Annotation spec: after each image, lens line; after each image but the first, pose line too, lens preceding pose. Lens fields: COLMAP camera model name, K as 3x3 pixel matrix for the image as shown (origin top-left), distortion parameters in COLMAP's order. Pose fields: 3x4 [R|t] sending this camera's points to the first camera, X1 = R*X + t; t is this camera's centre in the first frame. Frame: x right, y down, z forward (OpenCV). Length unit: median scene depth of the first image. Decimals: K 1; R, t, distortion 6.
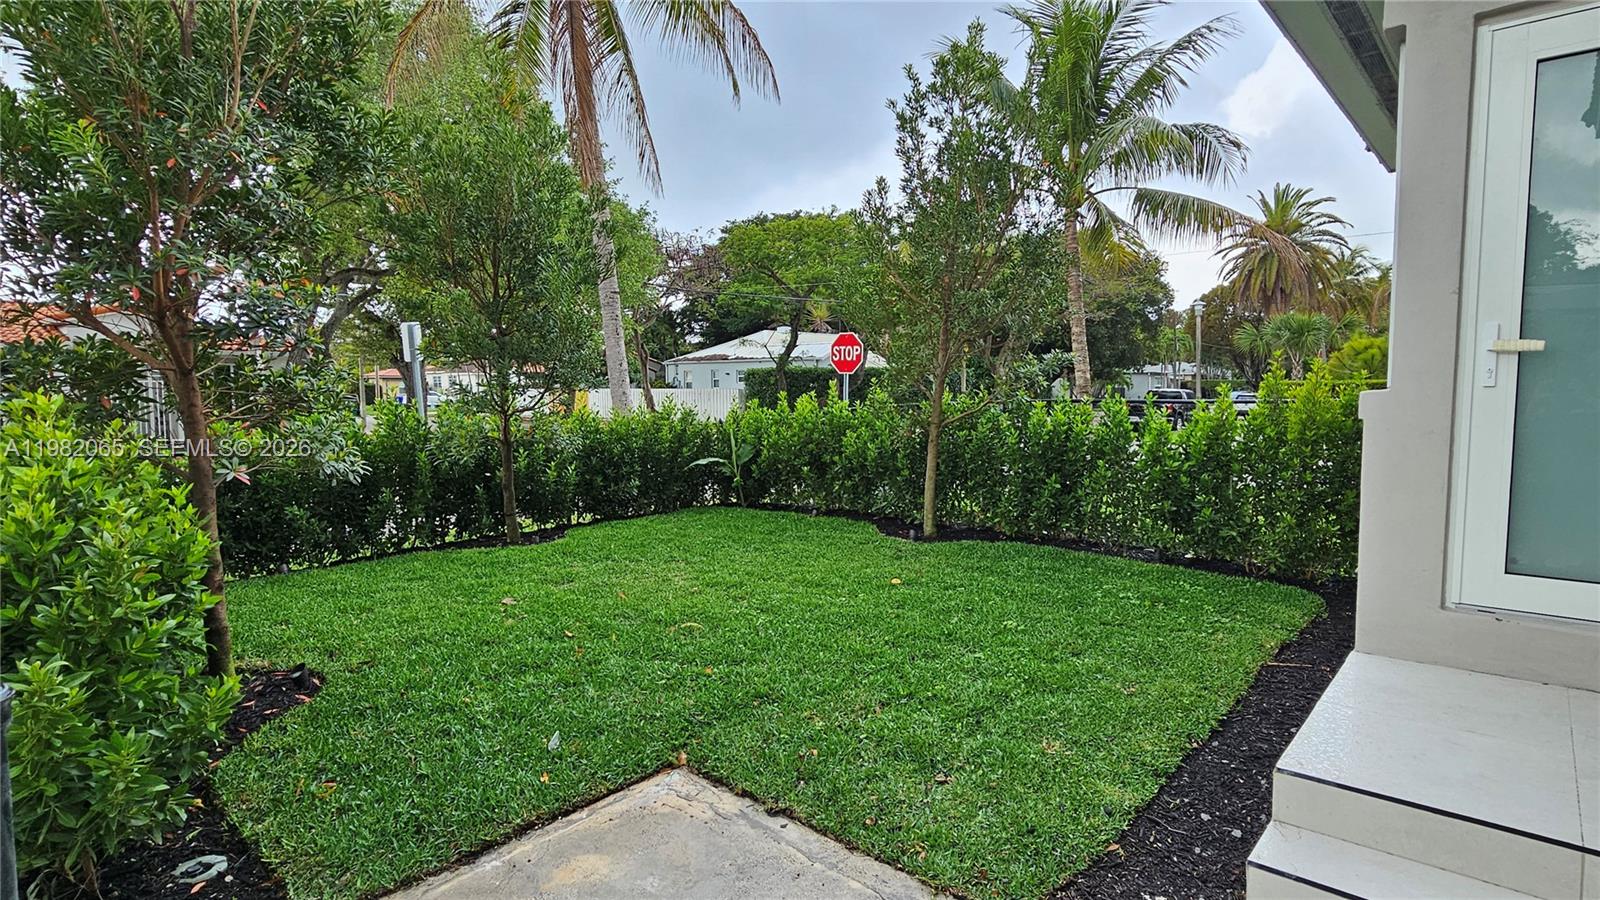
lens RADIAL K [[839.4, 0, 804.8], [0, 839.4, 450.6], [0, 0, 1]] dist [-0.000091, -0.000006]
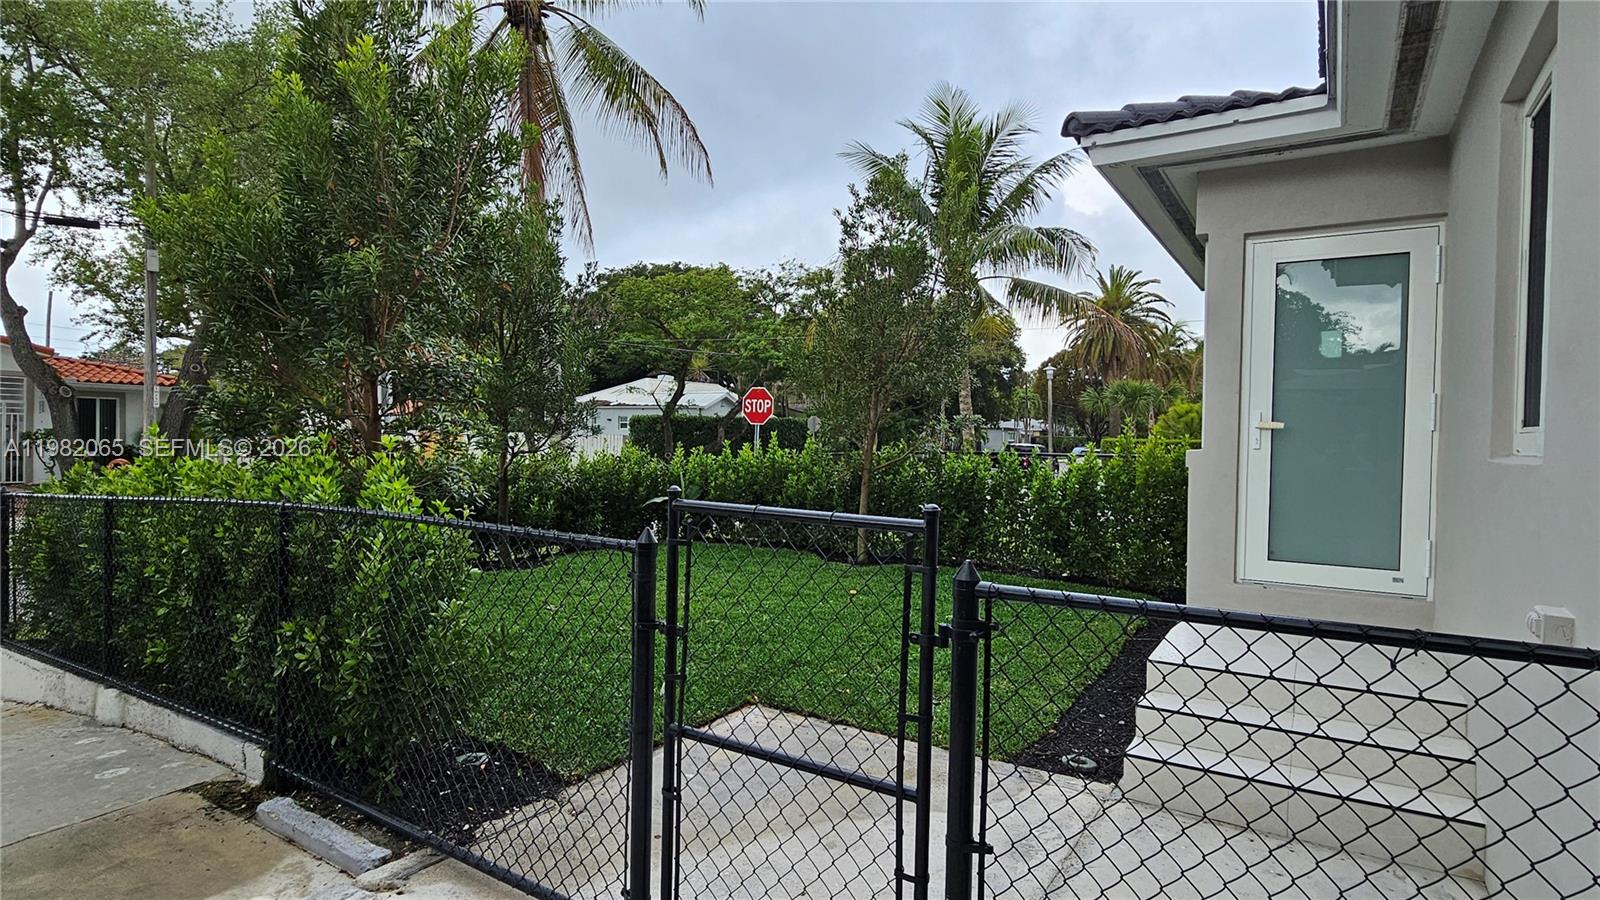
lens RADIAL K [[839.4, 0, 804.8], [0, 839.4, 450.6], [0, 0, 1]] dist [-0.000091, -0.000006]
pose [[0.986816, 0.019058, 0.160718, -0.082675], [-0.009815, 0.998262, -0.058109, 0.007996], [-0.161546, 0.055765, 0.985288, -0.121021]]
